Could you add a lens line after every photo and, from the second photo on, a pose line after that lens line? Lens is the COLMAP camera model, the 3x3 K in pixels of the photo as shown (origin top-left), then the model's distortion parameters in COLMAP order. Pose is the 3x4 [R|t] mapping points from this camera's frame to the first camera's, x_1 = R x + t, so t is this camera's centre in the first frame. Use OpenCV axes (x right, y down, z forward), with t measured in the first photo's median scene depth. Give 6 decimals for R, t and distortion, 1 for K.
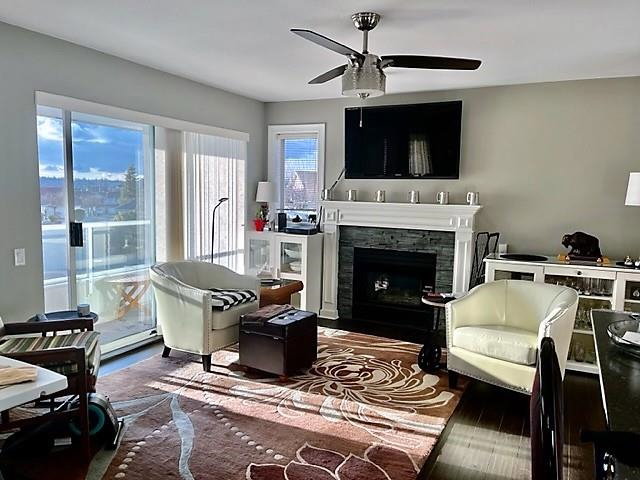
lens RADIAL K [[486.8, 0, 319.3], [0, 486.8, 244.6], [0, 0, 1]] dist [0.045116, -0.051012]
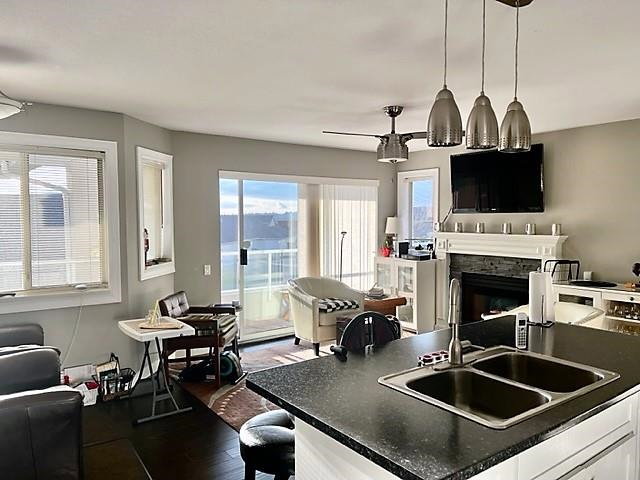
lens RADIAL K [[486.8, 0, 323.5], [0, 486.8, 239.6], [0, 0, 1]] dist [0.045116, -0.051012]
pose [[0.893875, -0.005050, -0.448288, 0.338771], [-0.025889, 0.997686, -0.062861, 0.011614], [0.447568, 0.067796, 0.891676, -0.214752]]
